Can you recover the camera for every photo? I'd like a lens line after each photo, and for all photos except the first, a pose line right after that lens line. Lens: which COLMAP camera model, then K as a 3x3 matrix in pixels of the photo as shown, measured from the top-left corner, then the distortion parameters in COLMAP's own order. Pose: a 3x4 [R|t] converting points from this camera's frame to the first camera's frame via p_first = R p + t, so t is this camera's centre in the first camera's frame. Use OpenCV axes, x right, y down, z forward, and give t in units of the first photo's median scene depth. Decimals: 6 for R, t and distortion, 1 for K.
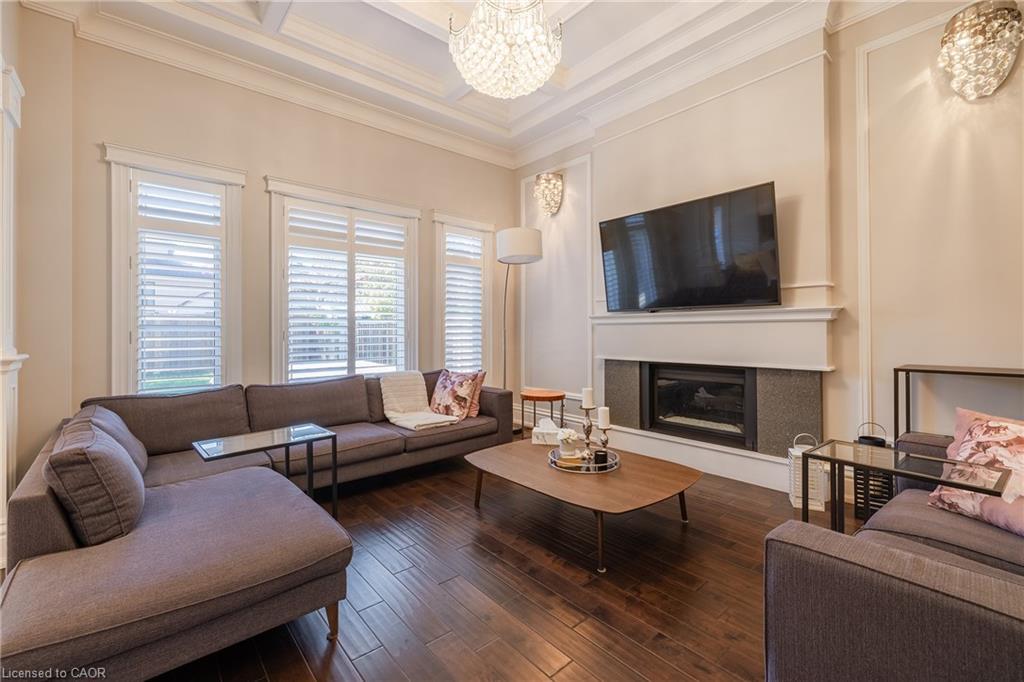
lens RADIAL K [[434.5, 0, 505.6], [0, 434.5, 334.4], [0, 0, 1]] dist [0.002827, 0.000559]
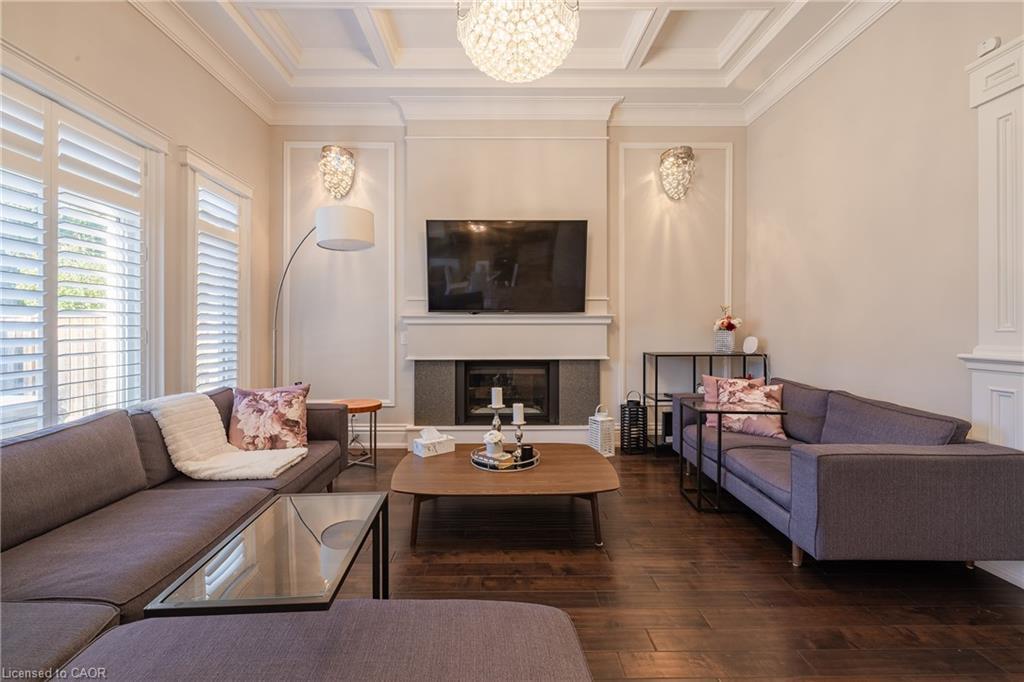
lens RADIAL K [[434.5, 0, 504.5], [0, 434.5, 333.3], [0, 0, 1]] dist [0.002827, 0.000559]
pose [[0.644163, -0.003686, 0.764879, -0.423249], [0.005343, 0.999986, 0.000320, -0.002759], [-0.764869, 0.003880, 0.644174, 0.242560]]
